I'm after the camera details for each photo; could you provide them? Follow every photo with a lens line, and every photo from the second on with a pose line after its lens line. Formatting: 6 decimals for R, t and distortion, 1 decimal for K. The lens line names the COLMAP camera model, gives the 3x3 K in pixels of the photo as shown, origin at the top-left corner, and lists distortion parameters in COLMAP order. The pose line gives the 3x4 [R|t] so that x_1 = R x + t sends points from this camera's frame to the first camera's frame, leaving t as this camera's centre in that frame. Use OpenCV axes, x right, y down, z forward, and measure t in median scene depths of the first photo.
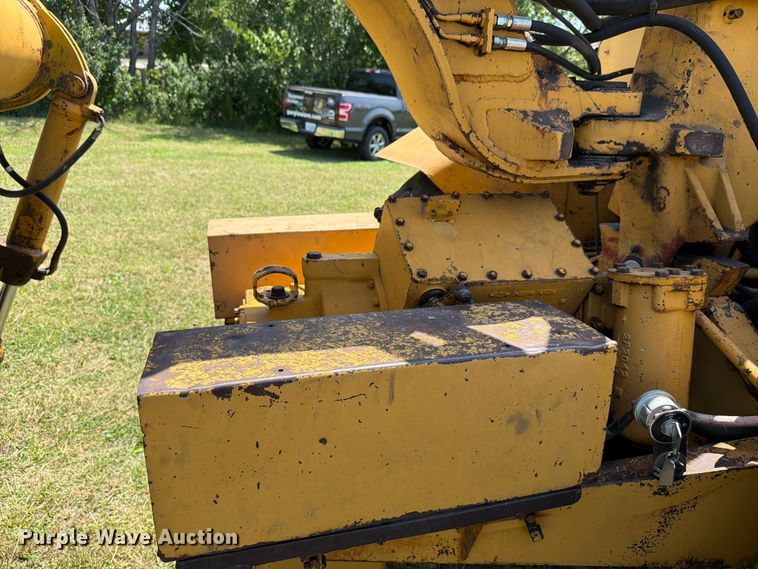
lens RADIAL K [[540.6, 0, 379.0], [0, 540.6, 284.5], [0, 0, 1]] dist [0.010068, -0.005583]
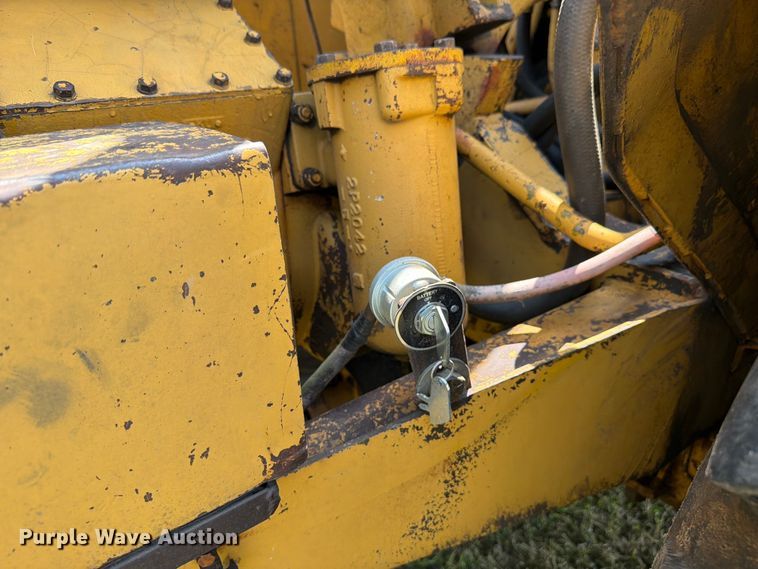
lens RADIAL K [[534.4, 0, 348.7], [0, 534.4, 282.2], [0, 0, 1]] dist [0.144424, -0.262512]
pose [[0.945903, -0.196114, 0.258472, 0.304722], [0.168431, 0.977700, 0.125432, 0.136902], [-0.277307, -0.075112, 0.957841, 0.477983]]
